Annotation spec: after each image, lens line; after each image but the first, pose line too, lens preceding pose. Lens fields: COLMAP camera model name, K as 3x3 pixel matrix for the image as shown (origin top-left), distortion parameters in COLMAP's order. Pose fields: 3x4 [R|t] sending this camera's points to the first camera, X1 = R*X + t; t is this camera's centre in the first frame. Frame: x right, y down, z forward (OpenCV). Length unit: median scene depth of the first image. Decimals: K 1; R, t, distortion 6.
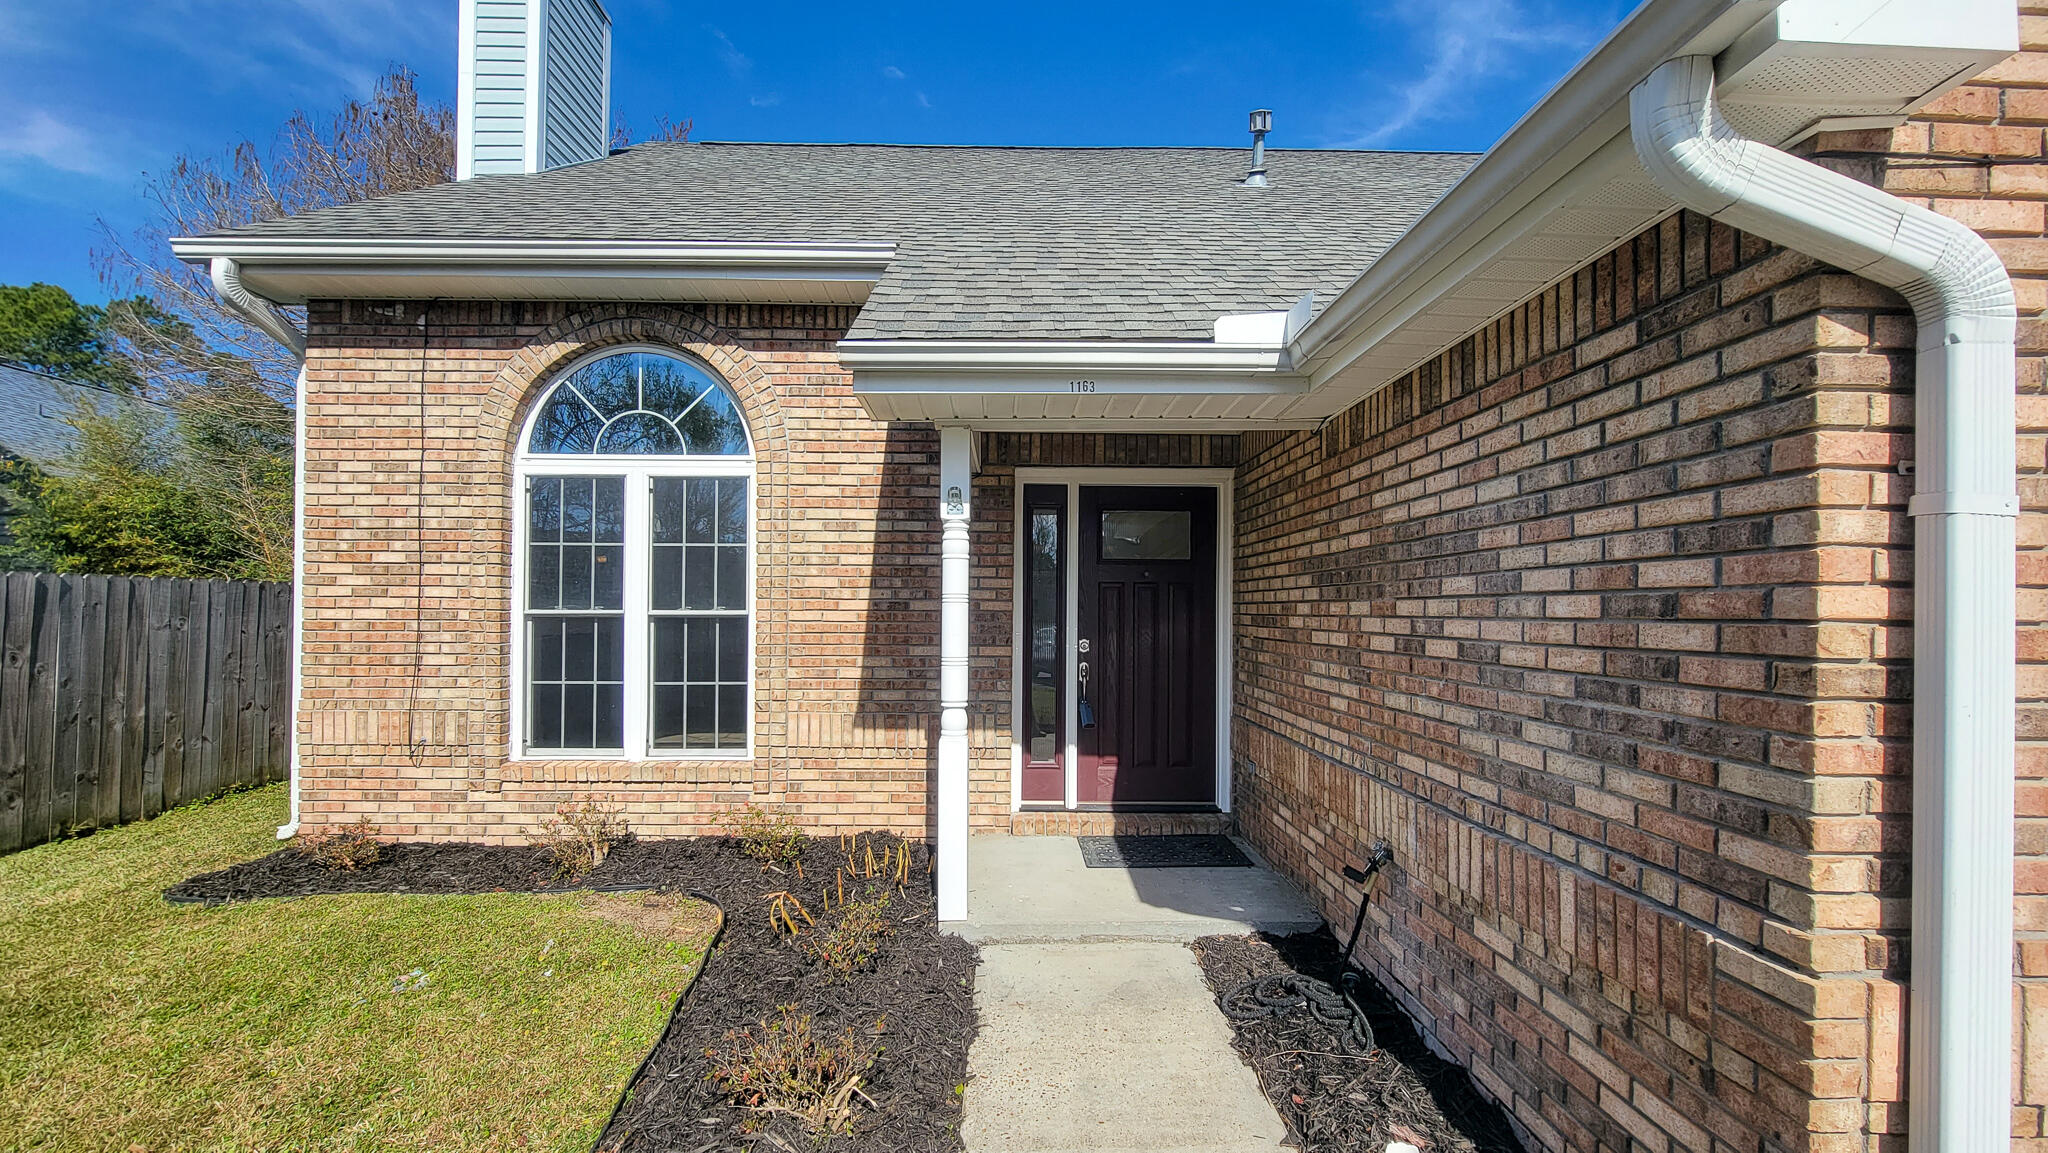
lens RADIAL K [[836.3, 0, 1013.6], [0, 836.3, 604.5], [0, 0, 1]] dist [-0.001590, -0.000117]
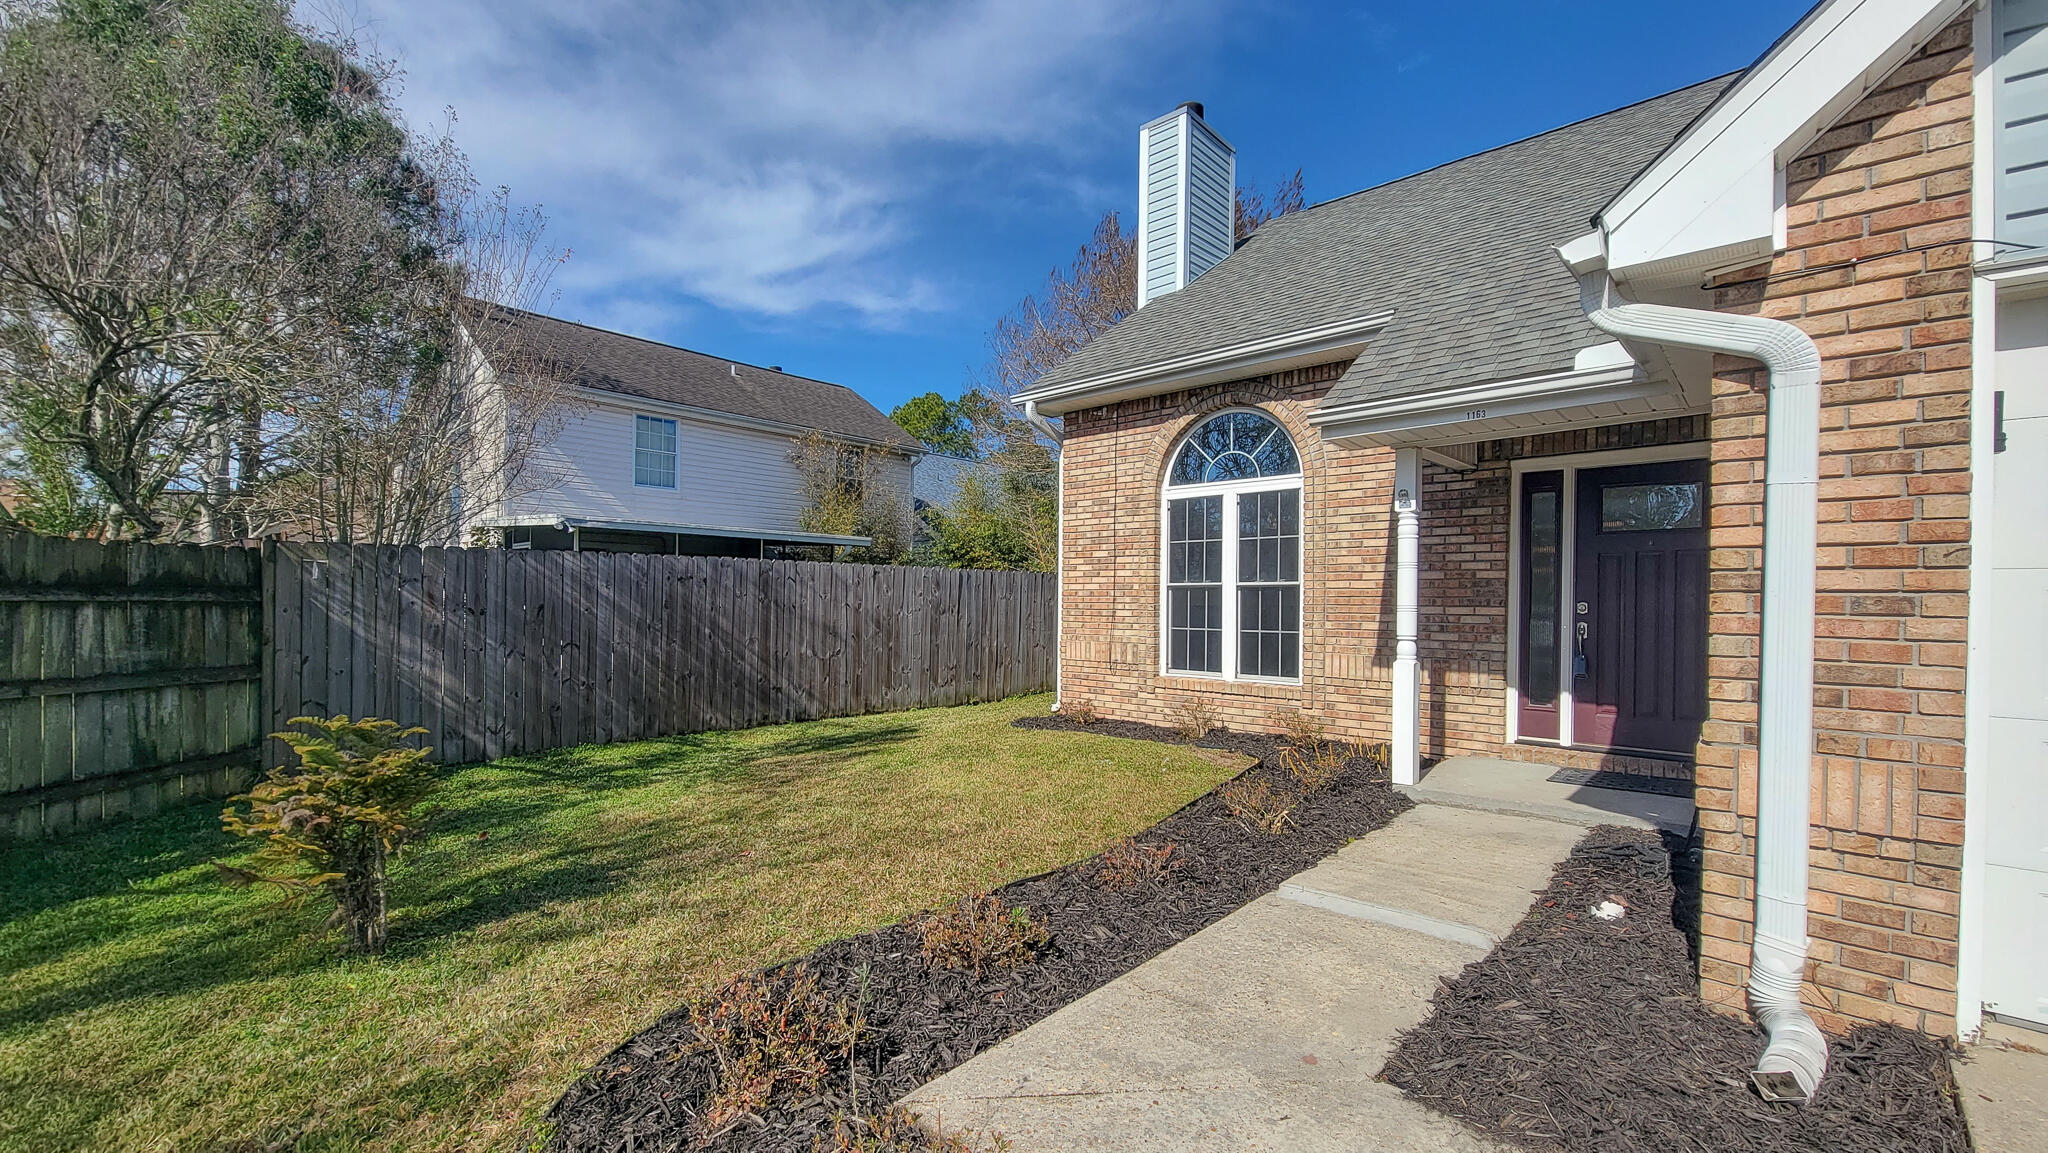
lens RADIAL K [[836.3, 0, 1013.6], [0, 836.3, 604.5], [0, 0, 1]] dist [-0.001590, -0.000117]
pose [[0.725602, 0.003435, -0.688106, 0.319210], [0.002334, 0.999970, 0.007453, 0.035292], [0.688111, -0.007014, 0.725572, -0.387123]]
